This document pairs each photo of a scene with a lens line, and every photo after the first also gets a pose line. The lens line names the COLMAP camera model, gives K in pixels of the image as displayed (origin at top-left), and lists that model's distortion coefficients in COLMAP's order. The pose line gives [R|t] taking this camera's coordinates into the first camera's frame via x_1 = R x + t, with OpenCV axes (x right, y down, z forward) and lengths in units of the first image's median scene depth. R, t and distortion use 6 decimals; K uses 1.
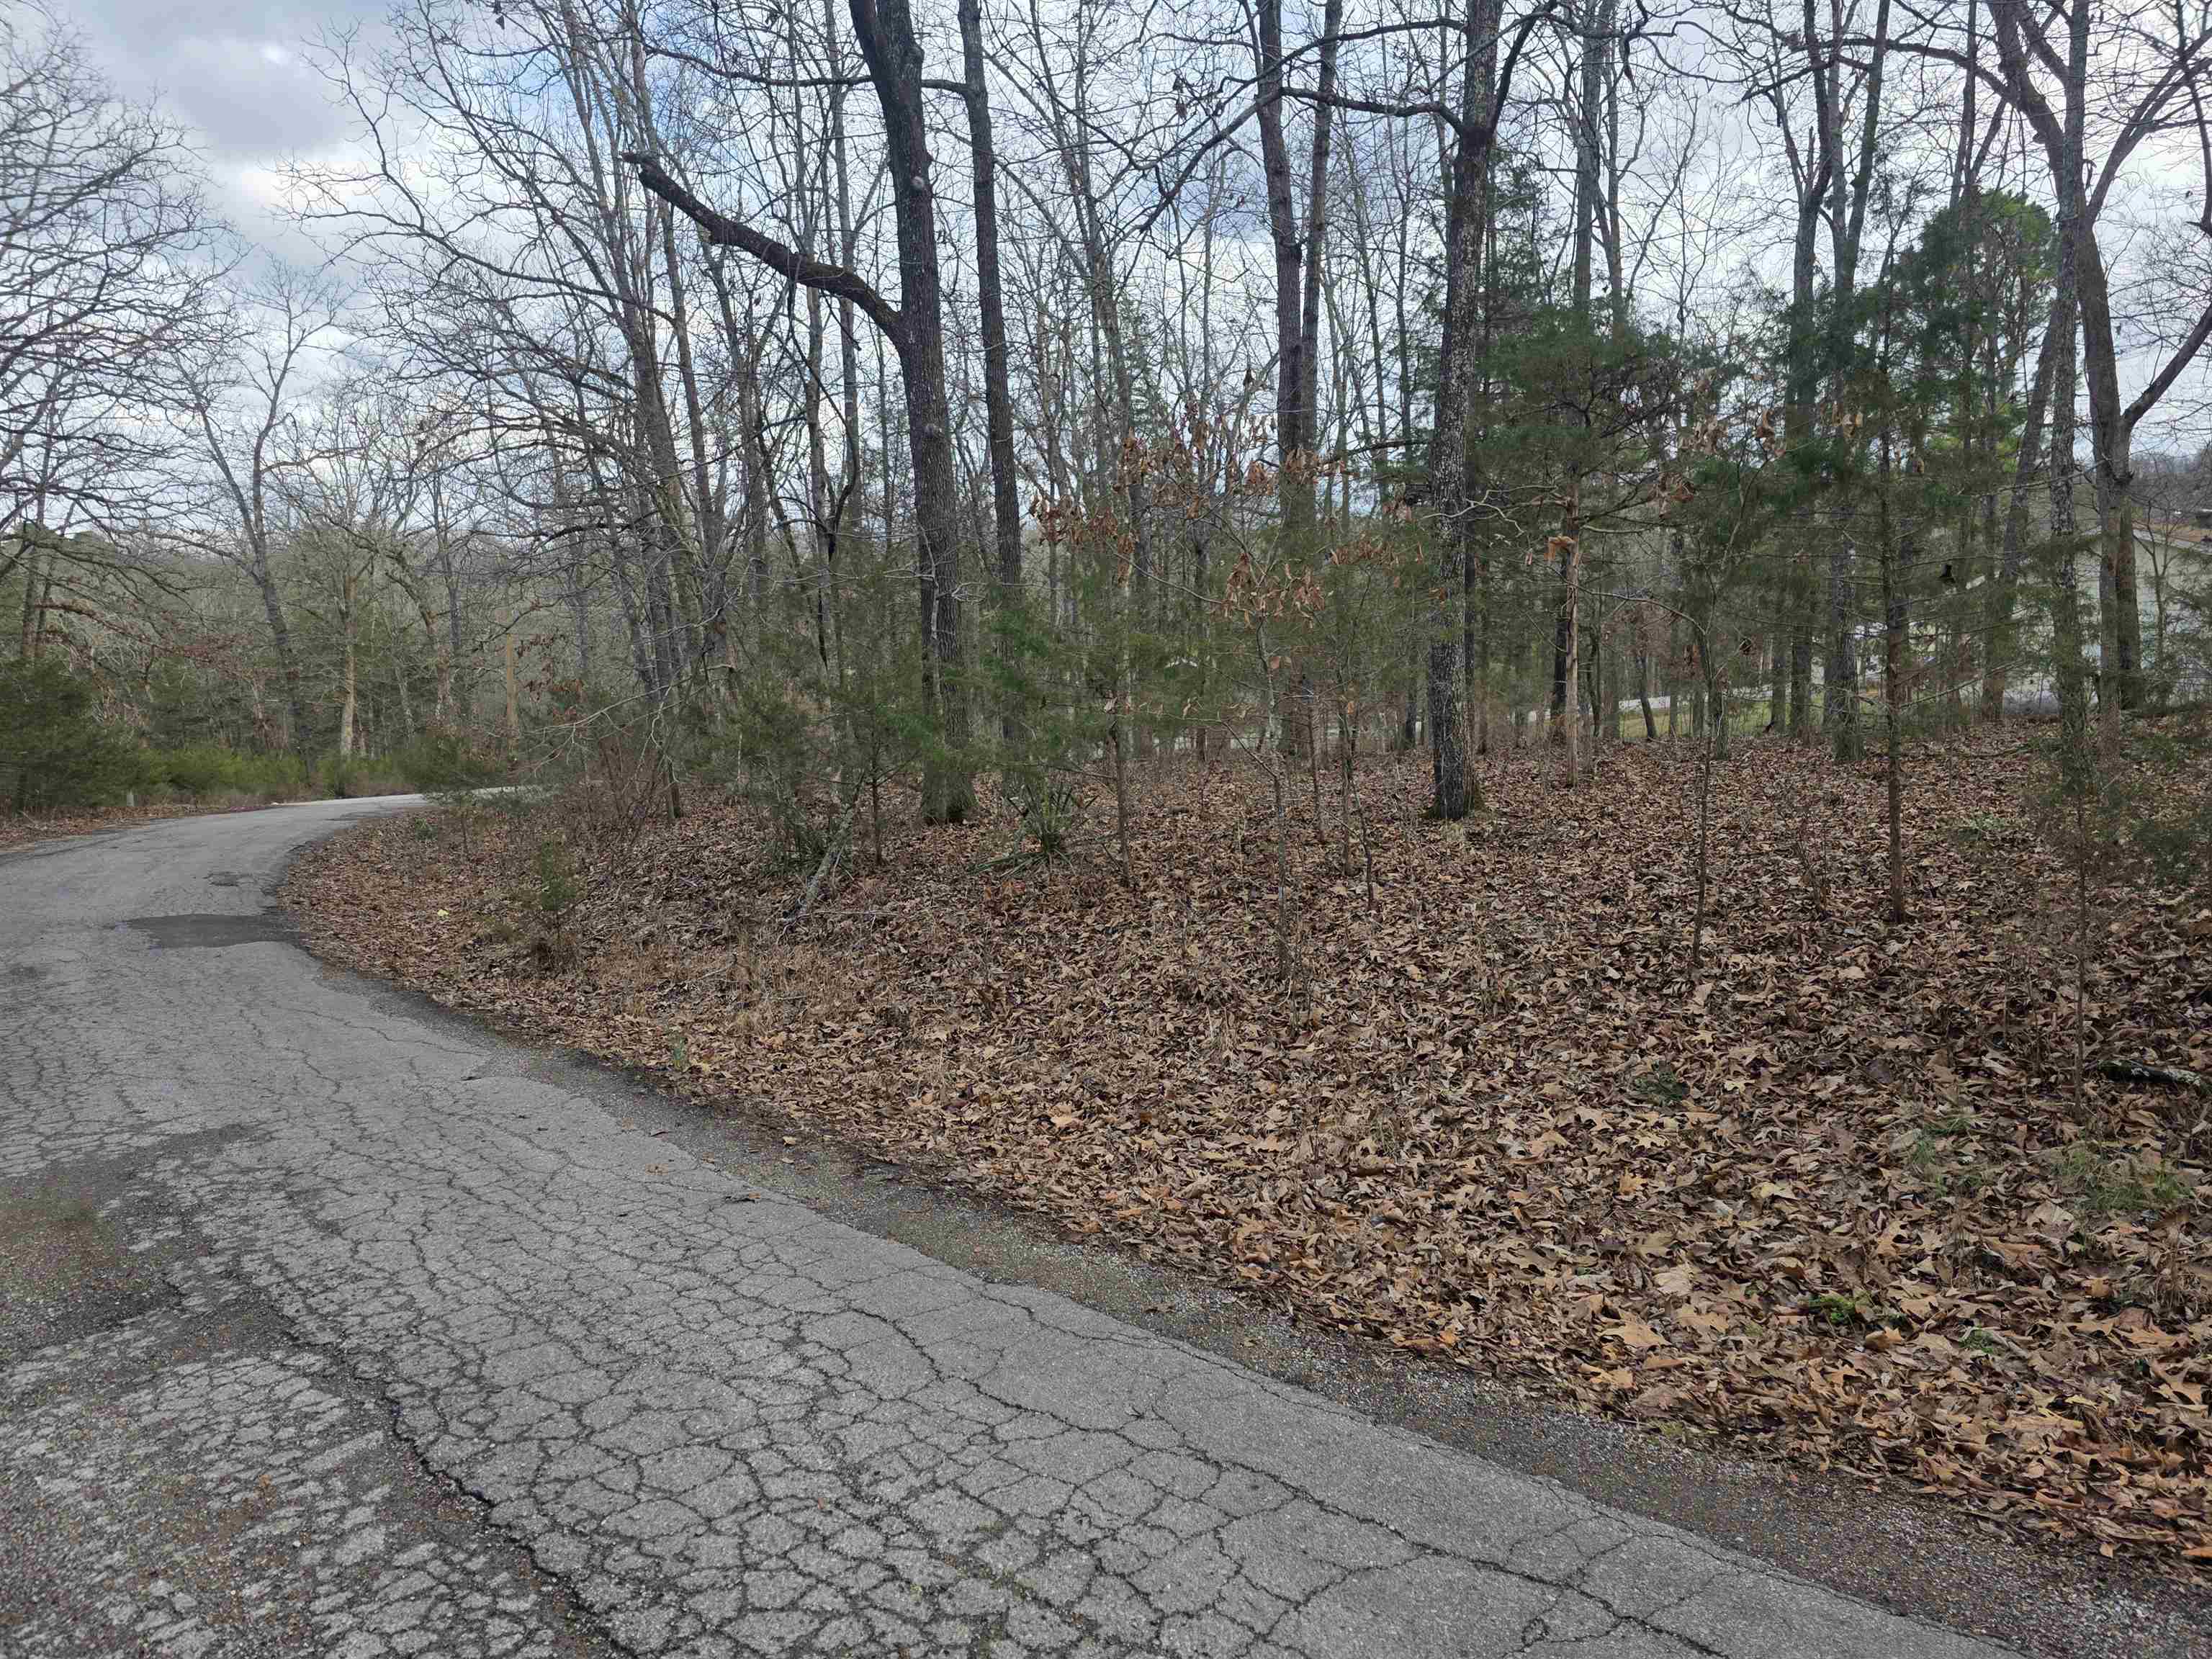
lens RADIAL K [[1456.0, 0, 1087.7], [0, 1456.0, 818.7], [0, 0, 1]] dist [0.038611, -0.030239]
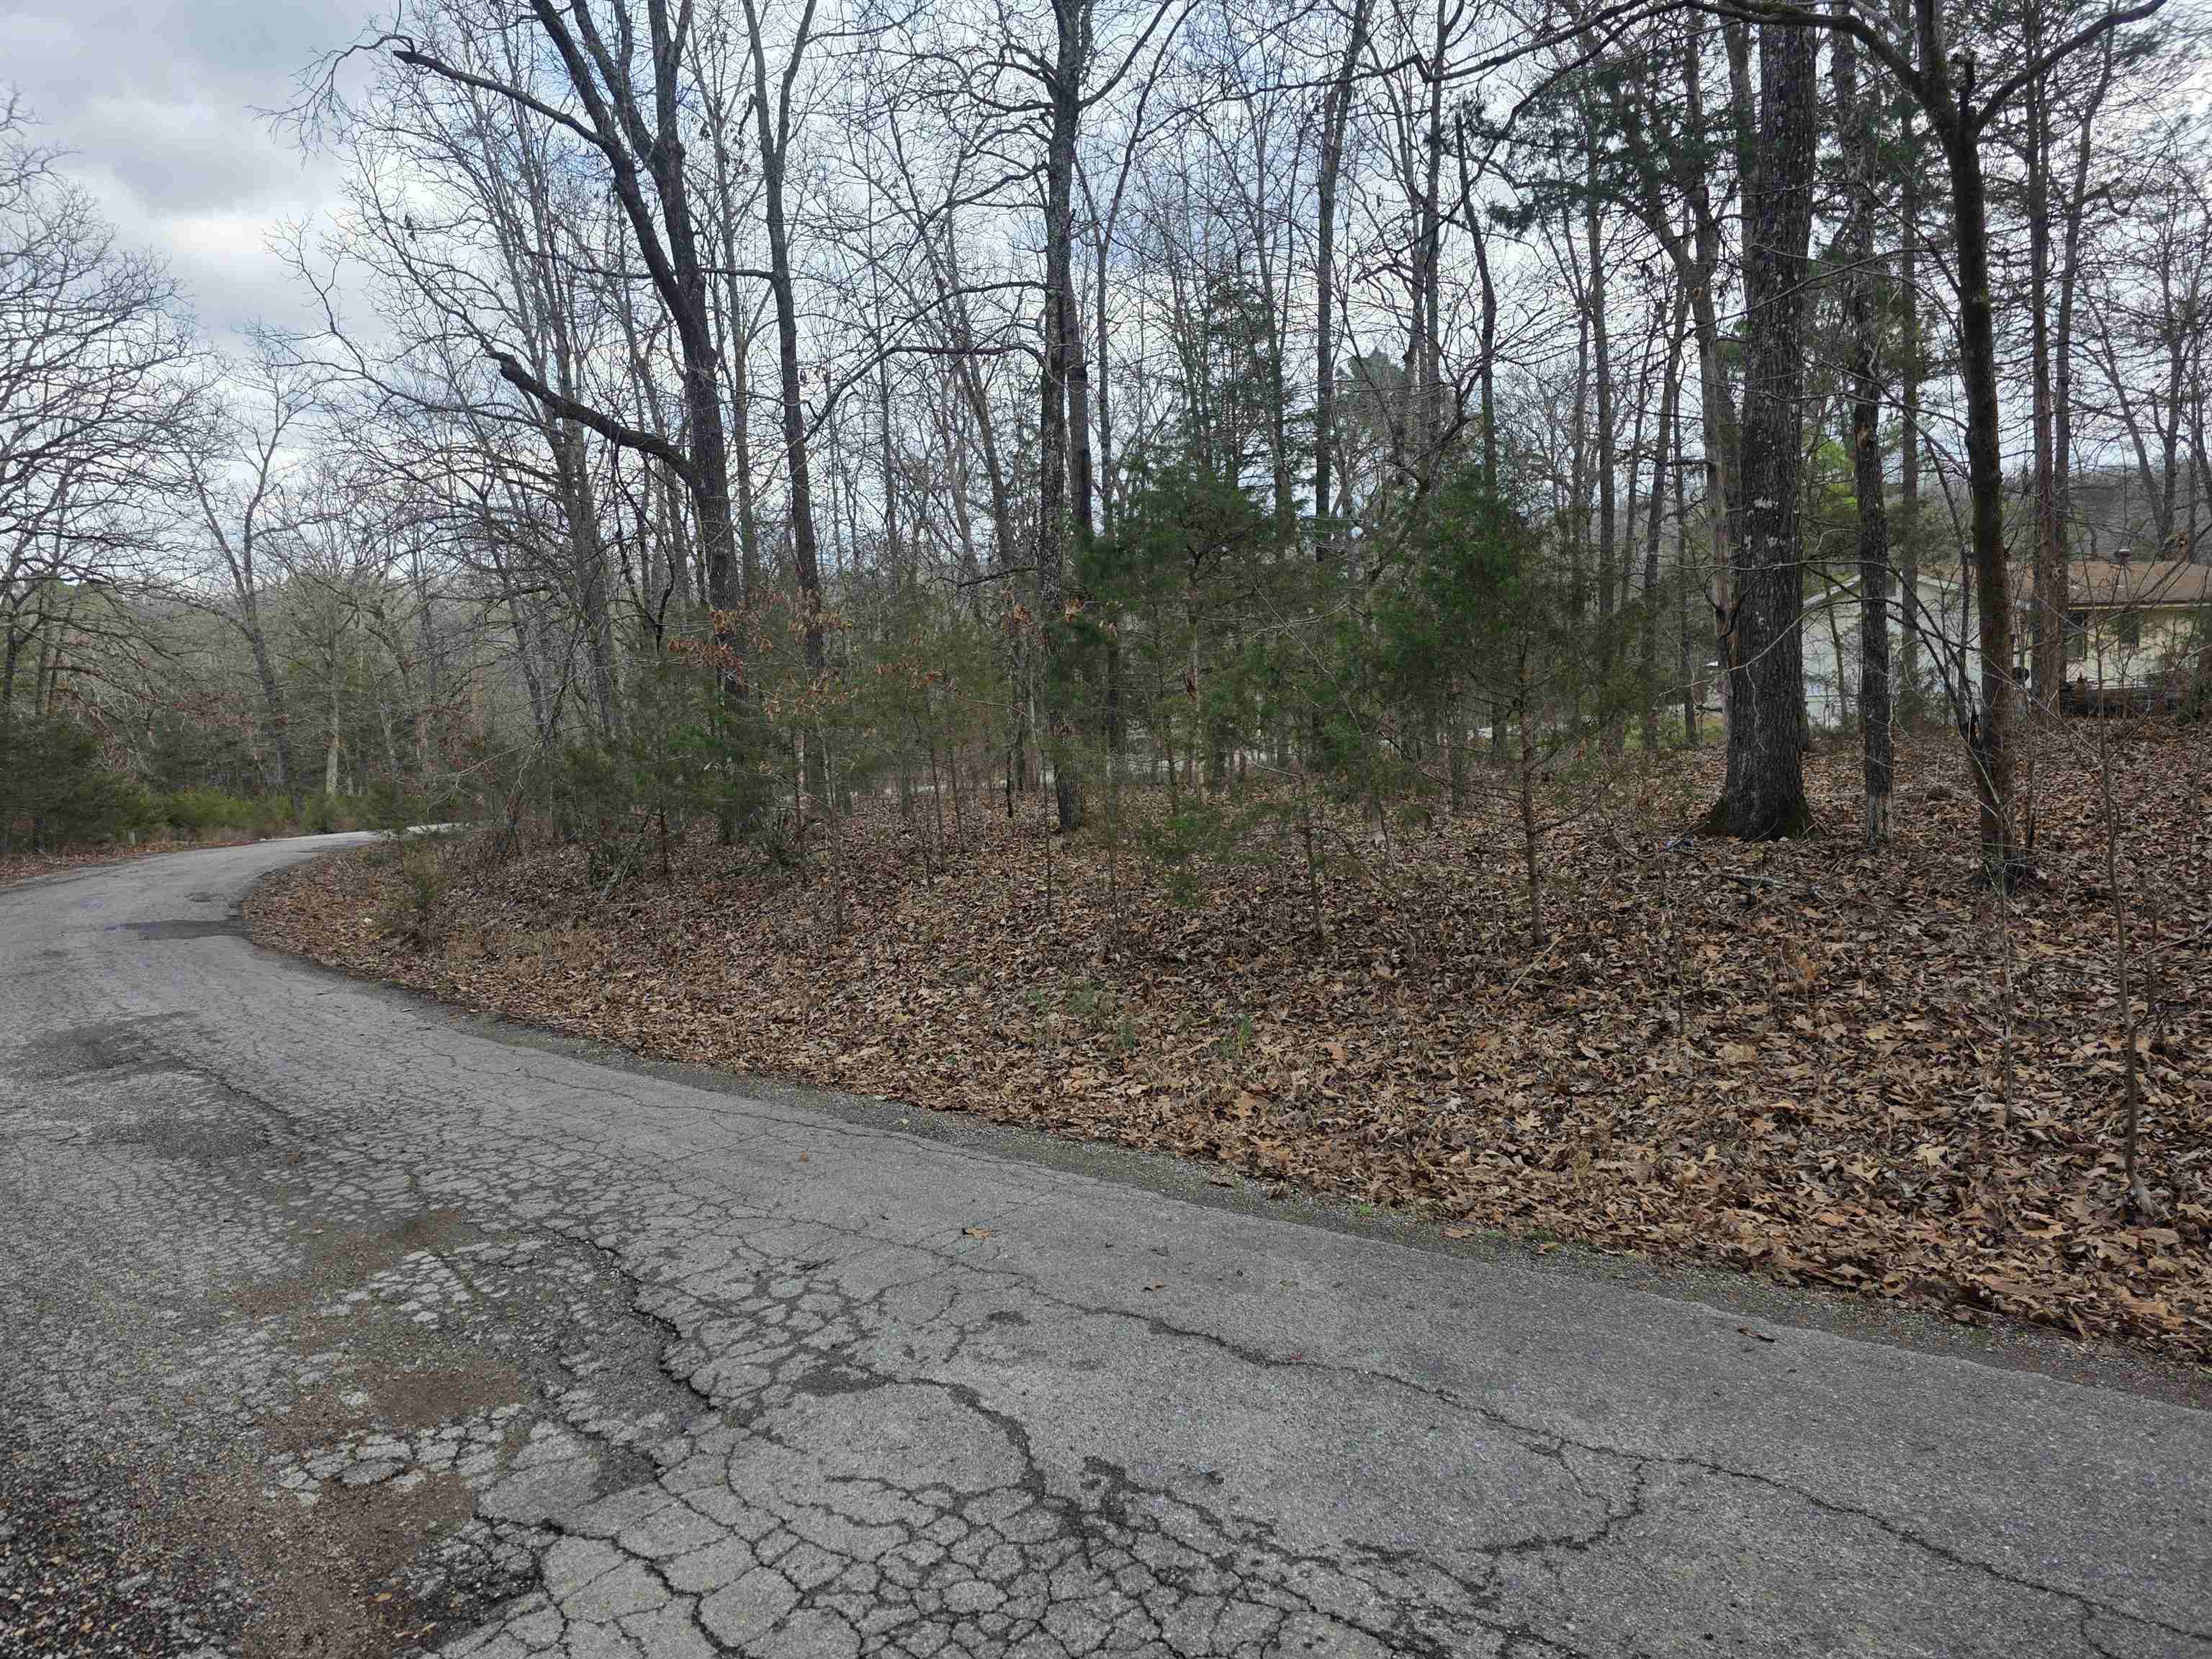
lens RADIAL K [[1456.0, 0, 1087.7], [0, 1456.0, 818.7], [0, 0, 1]] dist [0.038611, -0.030239]
pose [[0.999891, -0.014471, -0.002778, 0.089109], [0.014420, 0.999741, -0.017629, 0.002955], [0.003032, 0.017587, 0.999841, -0.131870]]
